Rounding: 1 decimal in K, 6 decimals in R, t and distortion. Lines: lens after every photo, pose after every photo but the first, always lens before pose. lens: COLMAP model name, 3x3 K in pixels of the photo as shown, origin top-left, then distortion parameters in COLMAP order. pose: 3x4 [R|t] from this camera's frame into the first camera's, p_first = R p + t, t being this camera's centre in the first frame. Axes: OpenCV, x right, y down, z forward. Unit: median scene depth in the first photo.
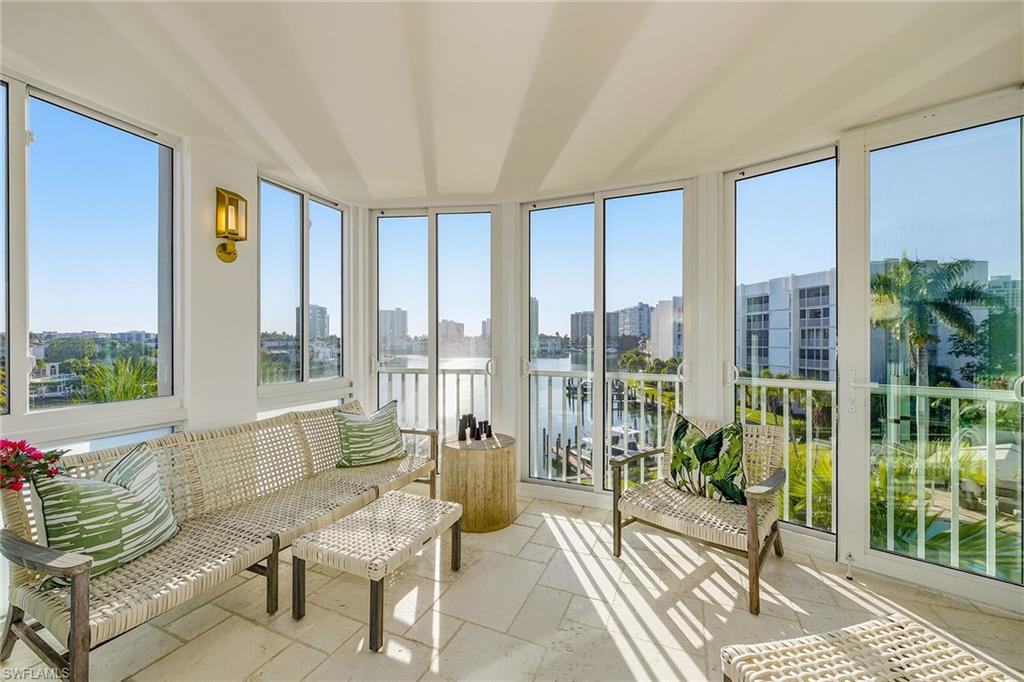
lens RADIAL K [[402.9, 0, 509.0], [0, 402.9, 341.7], [0, 0, 1]] dist [-0.002452, -0.000125]
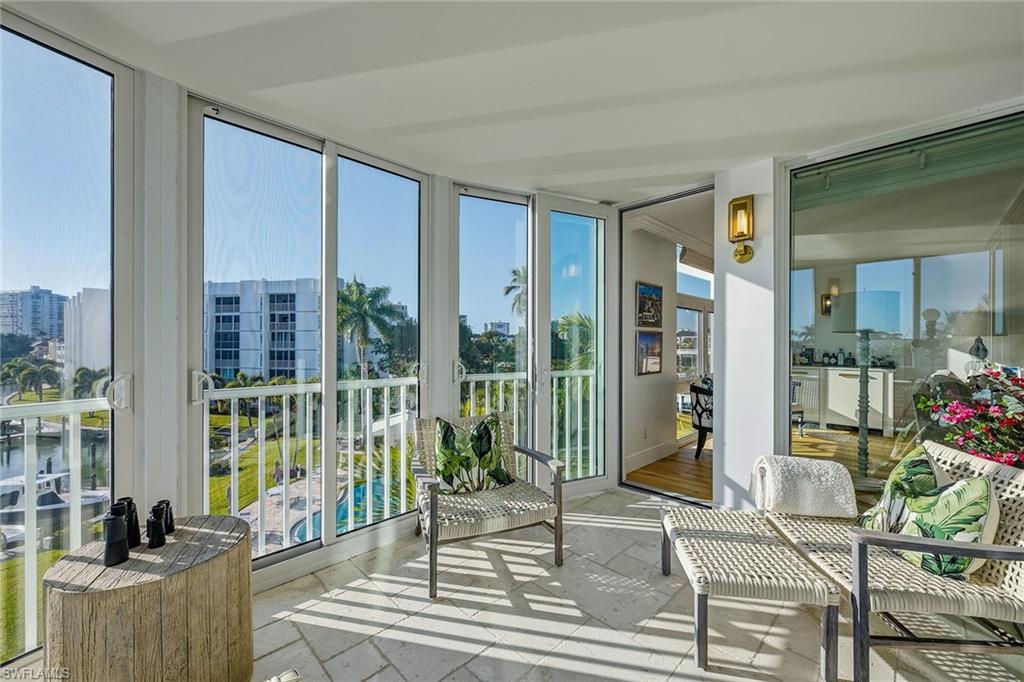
lens RADIAL K [[402.9, 0, 509.0], [0, 402.9, 341.7], [0, 0, 1]] dist [-0.002452, -0.000125]
pose [[0.376800, 0.004124, 0.926285, -0.380540], [0.001013, 0.999988, -0.004864, 0.004141], [-0.926294, 0.002771, 0.376791, 0.451401]]
